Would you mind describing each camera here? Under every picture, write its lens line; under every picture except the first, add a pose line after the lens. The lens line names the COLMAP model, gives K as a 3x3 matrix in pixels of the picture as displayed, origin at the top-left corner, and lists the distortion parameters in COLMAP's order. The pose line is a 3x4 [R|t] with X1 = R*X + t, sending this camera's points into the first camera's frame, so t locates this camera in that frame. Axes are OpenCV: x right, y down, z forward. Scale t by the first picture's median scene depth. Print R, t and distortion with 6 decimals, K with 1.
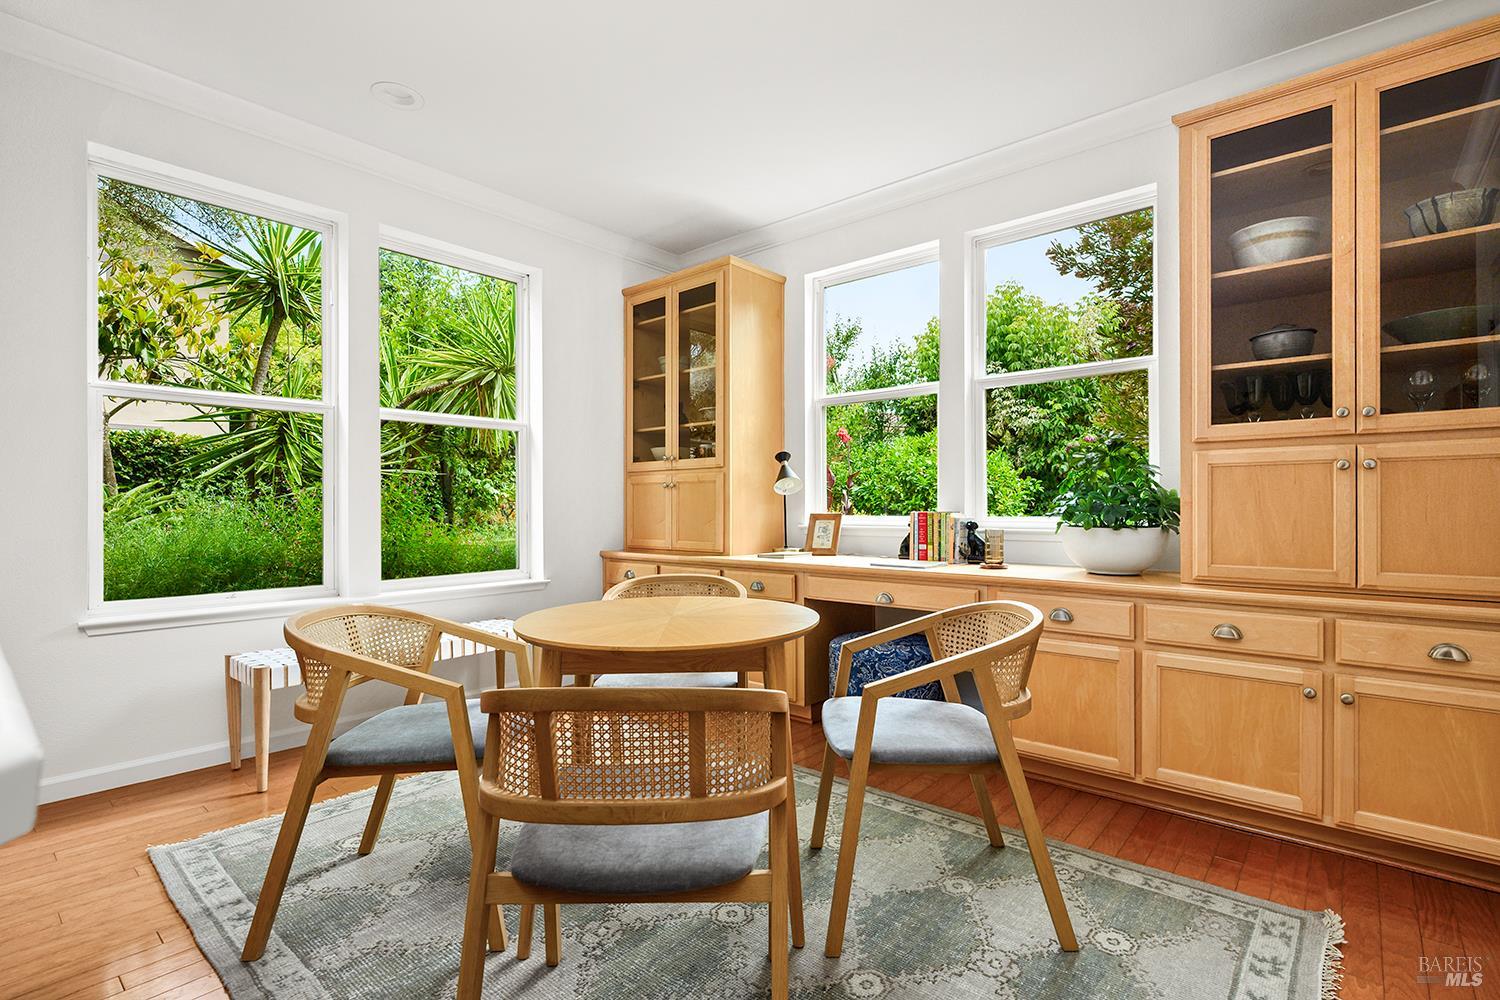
lens RADIAL K [[715.6, 0, 763.5], [0, 715.6, 508.8], [0, 0, 1]] dist [-0.003754, -0.000550]
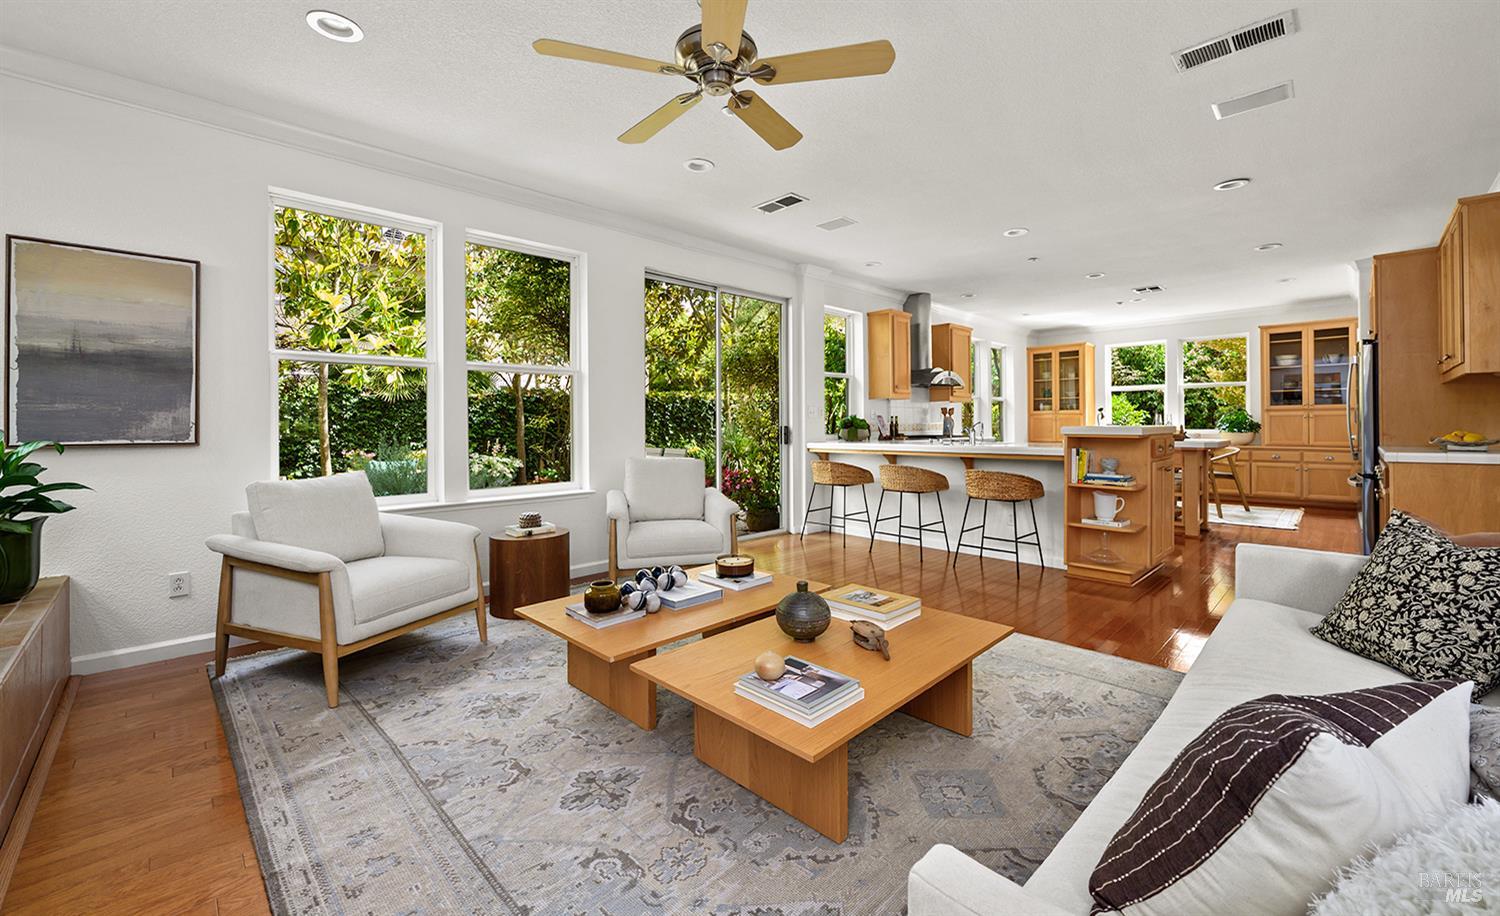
lens RADIAL K [[601.5, 0, 761.2], [0, 601.5, 425.7], [0, 0, 1]] dist [-0.002393, -0.000160]
pose [[0.998079, -0.007250, -0.061534, -1.913994], [0.007304, 0.999973, 0.000646, -0.029094], [0.061528, -0.001094, 0.998105, -2.406640]]
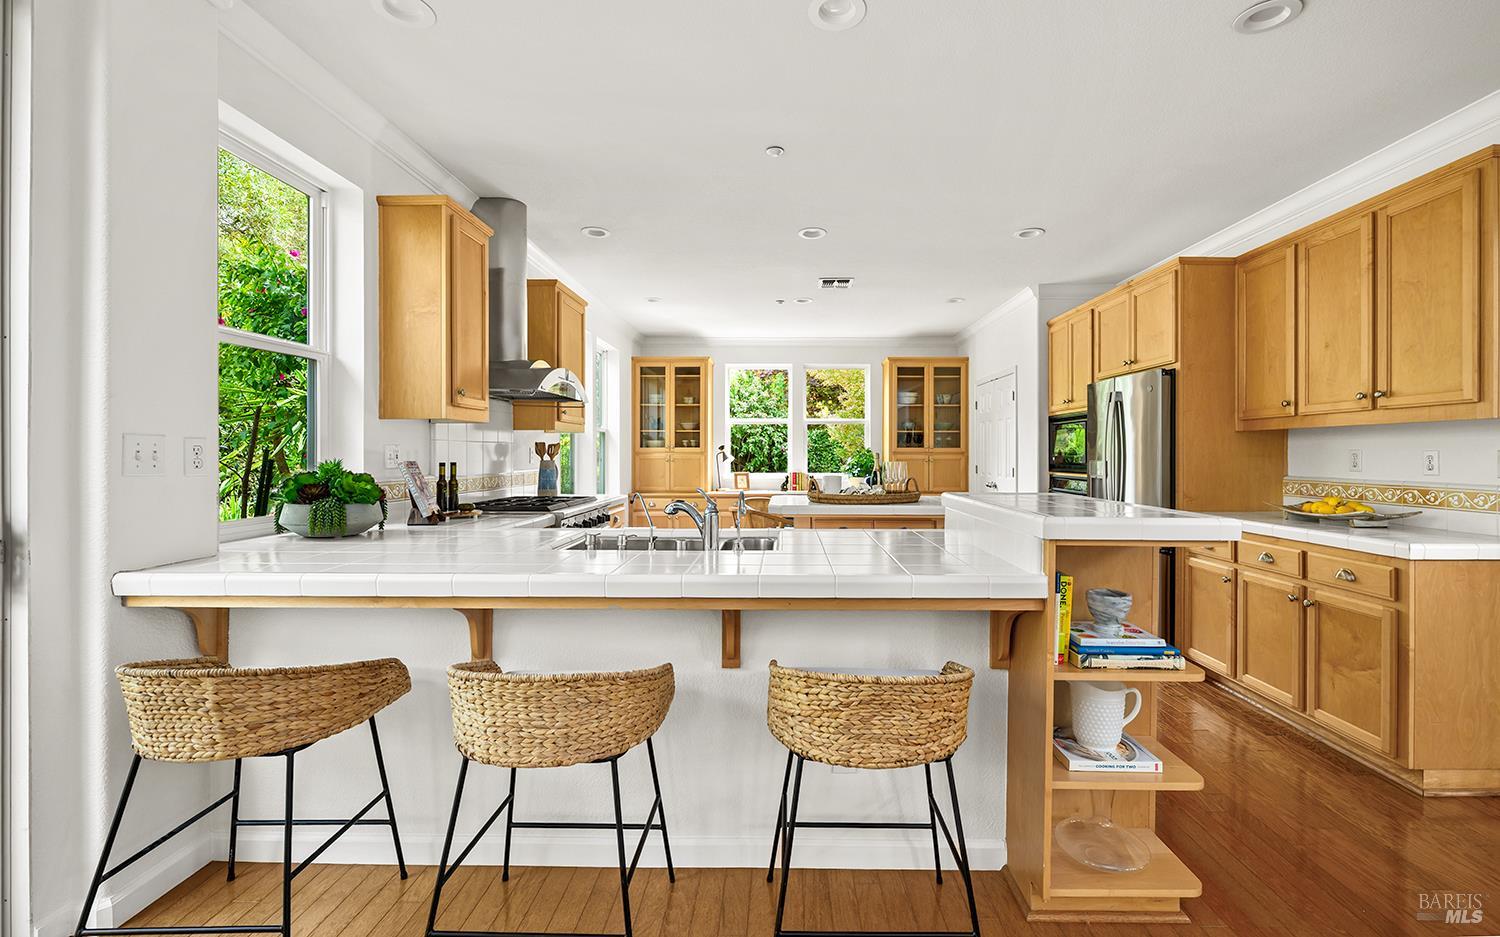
lens RADIAL K [[632.8, 0, 783.2], [0, 632.8, 452.4], [0, 0, 1]] dist [-0.008046, 0.000589]
pose [[0.754759, 0.002779, 0.655997, -1.784972], [-0.001352, 0.999995, -0.002680, -0.082591], [-0.656001, 0.001135, 0.754759, -0.953933]]
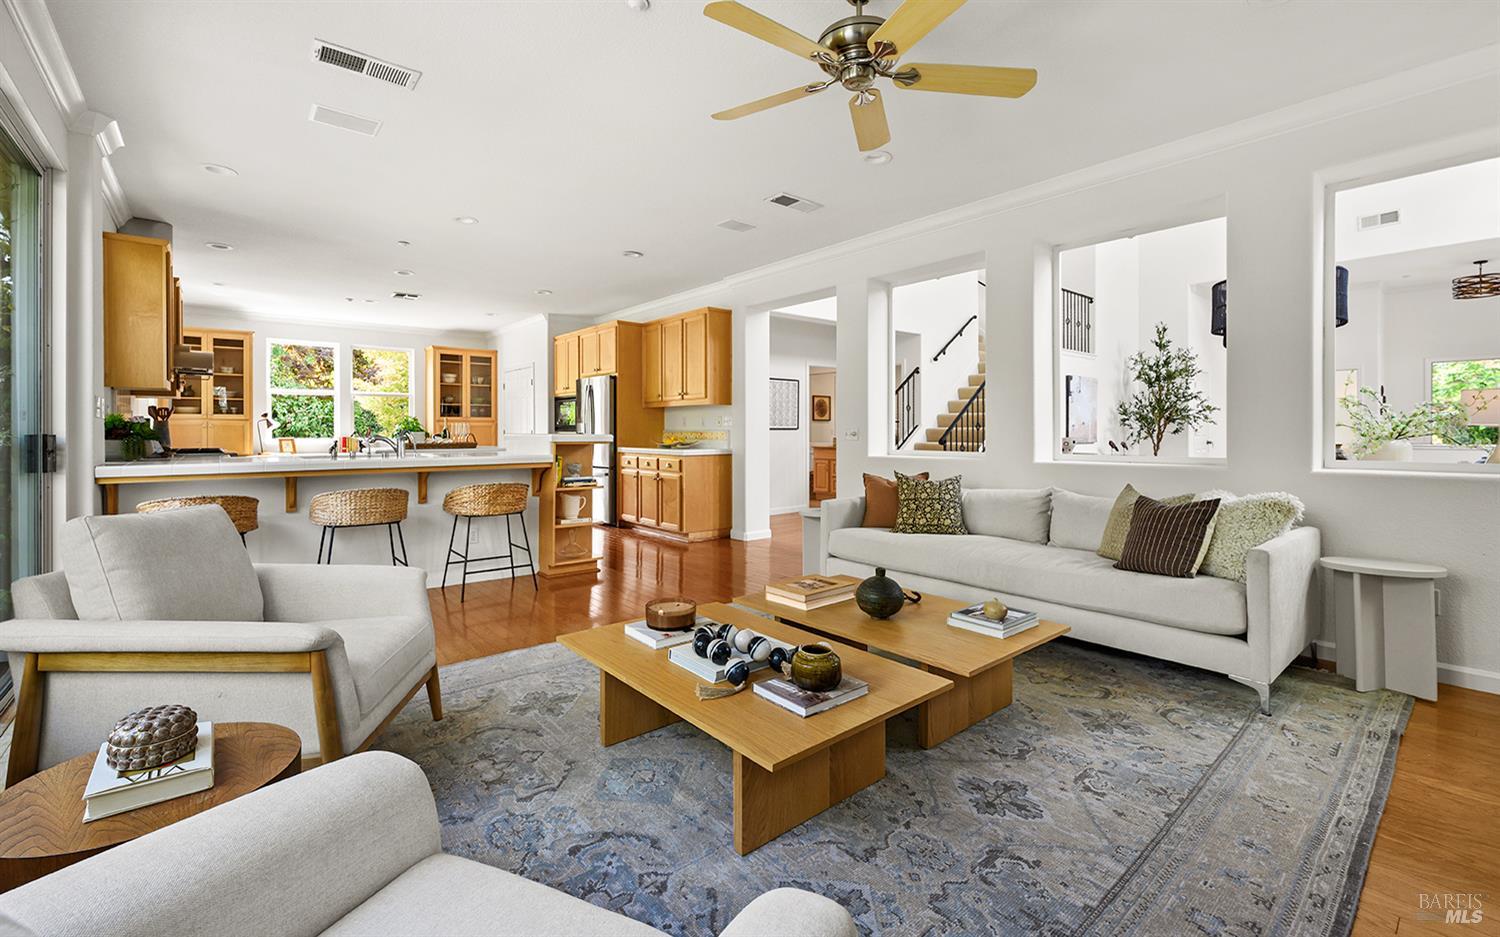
lens RADIAL K [[632.8, 0, 758.1], [0, 632.8, 434.5], [0, 0, 1]] dist [-0.008046, 0.000589]
pose [[0.147799, -0.007345, 0.988990, -2.931494], [0.001030, 0.999973, 0.007273, -0.031264], [-0.989017, -0.000057, 0.147802, -1.527593]]
